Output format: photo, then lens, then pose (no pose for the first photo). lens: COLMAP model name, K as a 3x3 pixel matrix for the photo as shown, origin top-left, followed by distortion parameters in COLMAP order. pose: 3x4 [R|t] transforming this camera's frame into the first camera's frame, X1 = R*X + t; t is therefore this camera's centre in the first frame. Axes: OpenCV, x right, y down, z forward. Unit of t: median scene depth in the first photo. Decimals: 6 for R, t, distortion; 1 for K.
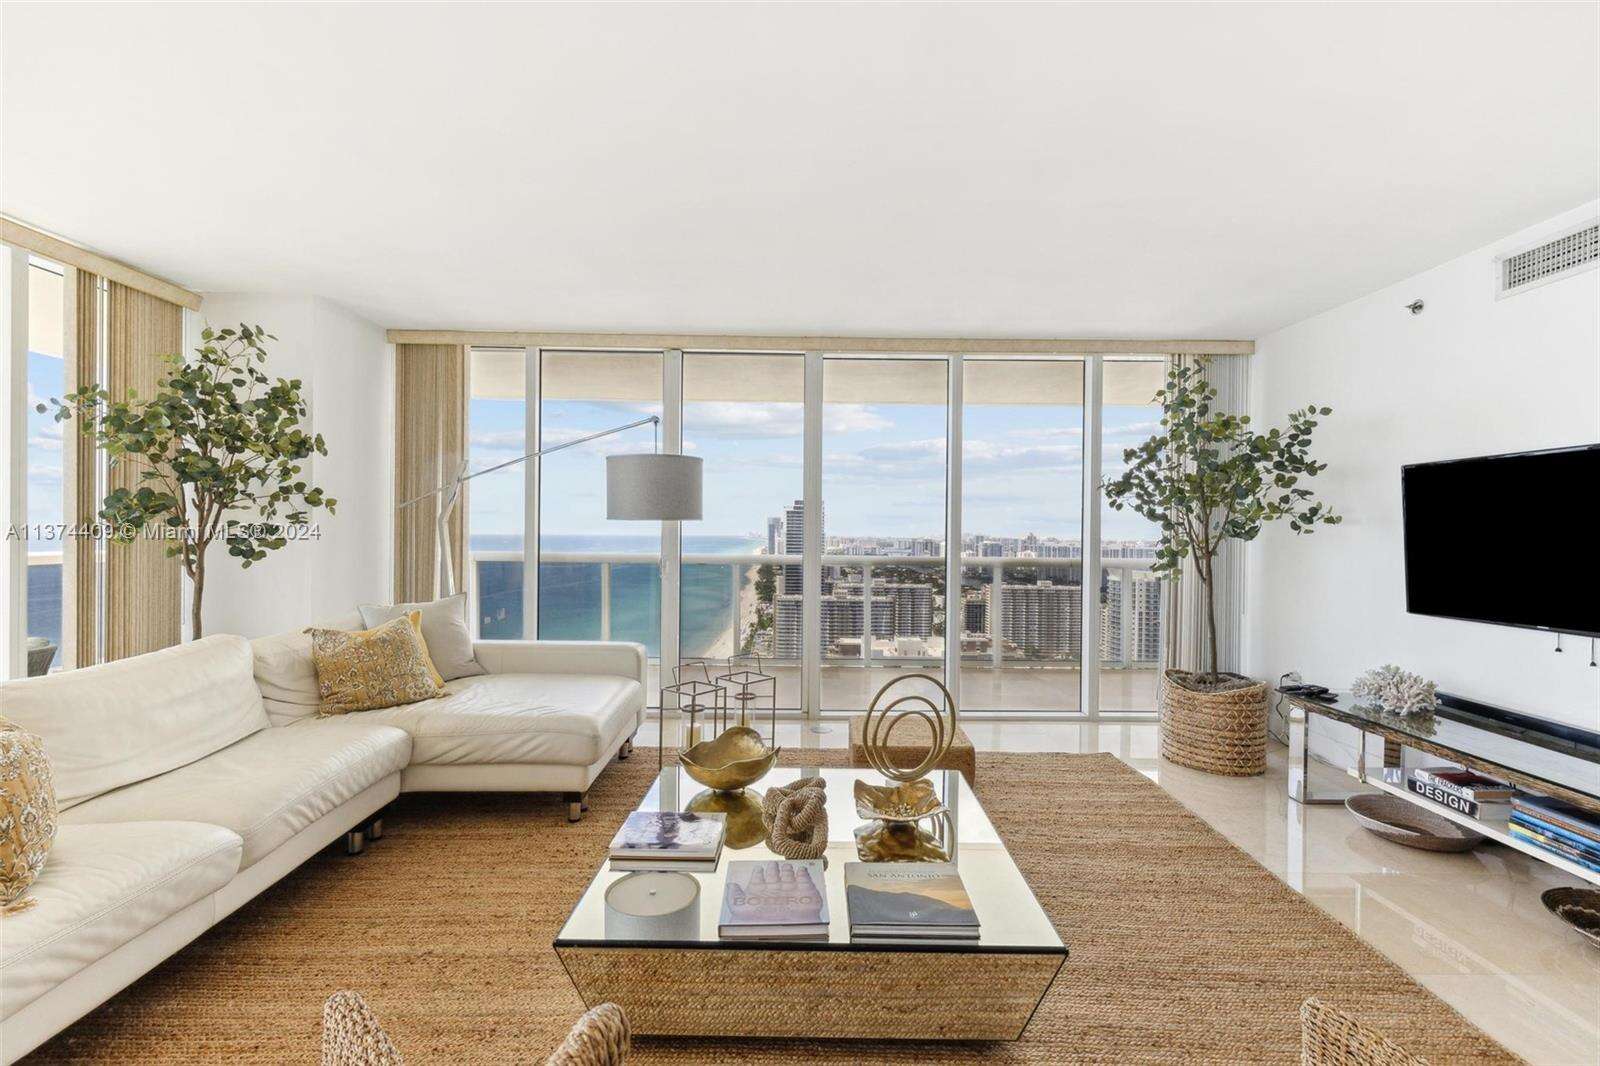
lens RADIAL K [[696.0, 0, 800.0], [0, 696.0, 533.0], [0, 0, 1]] dist [0.014463, 0.000159]
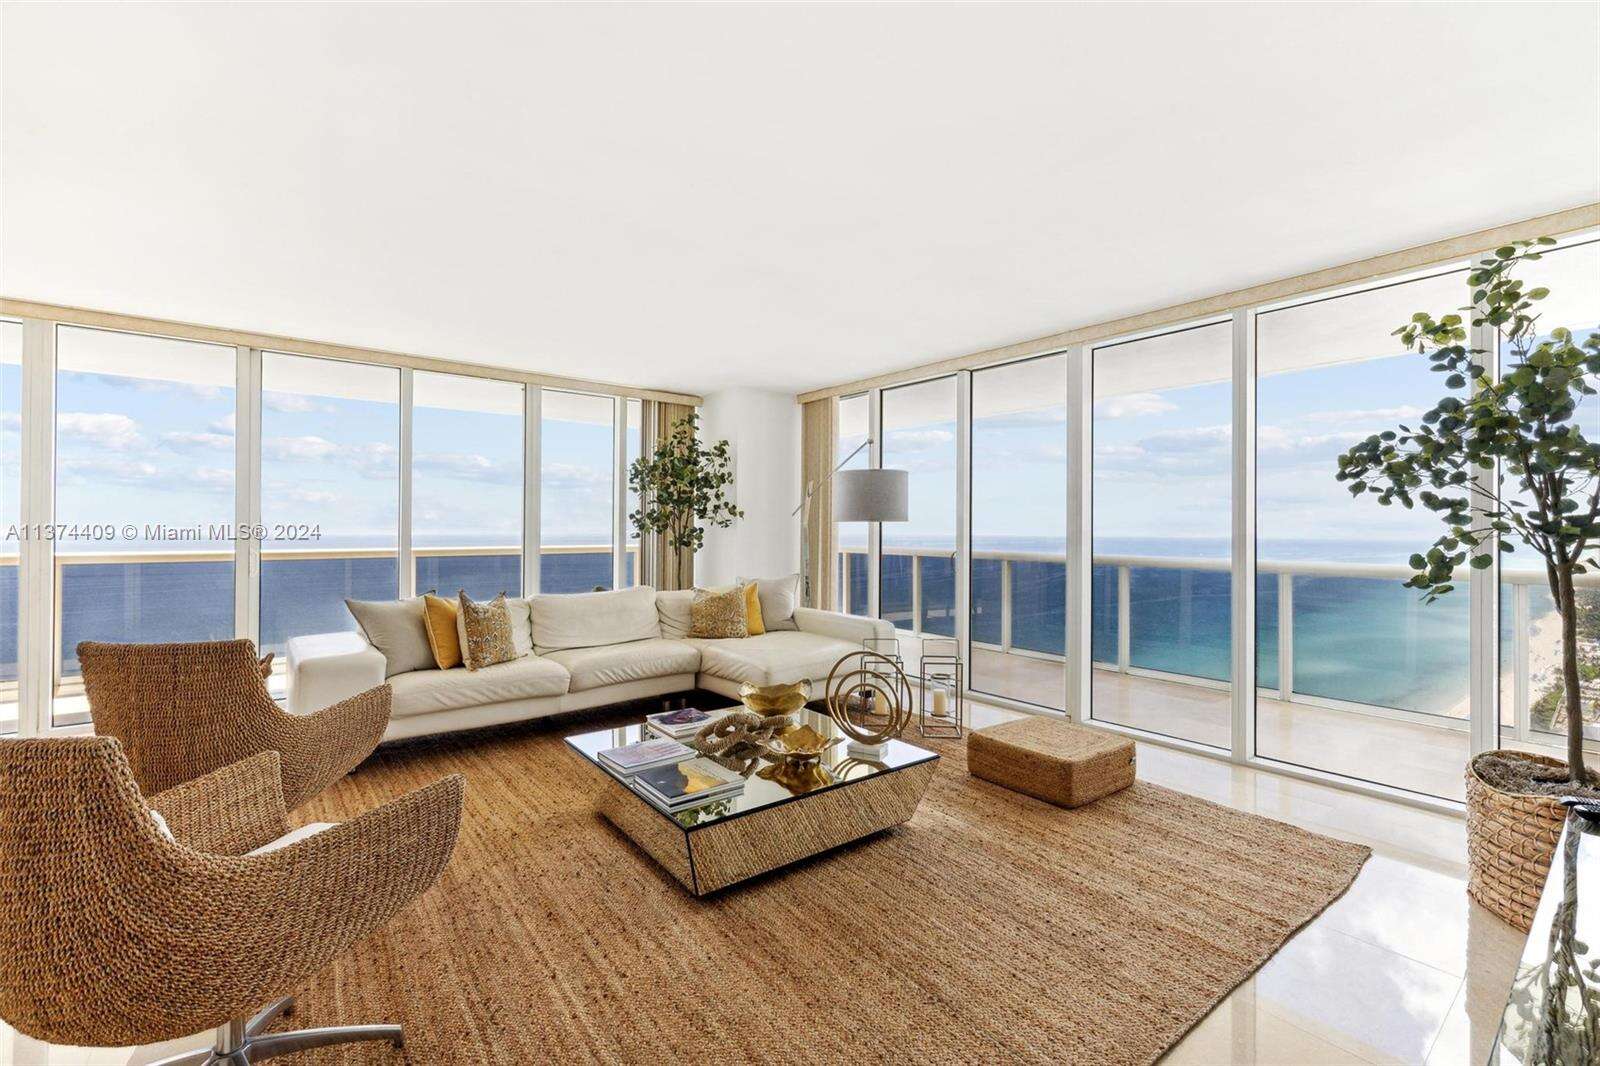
lens RADIAL K [[672.6, 0, 800.0], [0, 672.6, 533.0], [0, 0, 1]] dist [0.000919, 0.000104]
pose [[0.622713, -0.000590, -0.782450, 0.647904], [-0.000488, 0.999999, -0.001143, 0.003215], [0.782450, 0.001093, 0.622712, 0.147903]]
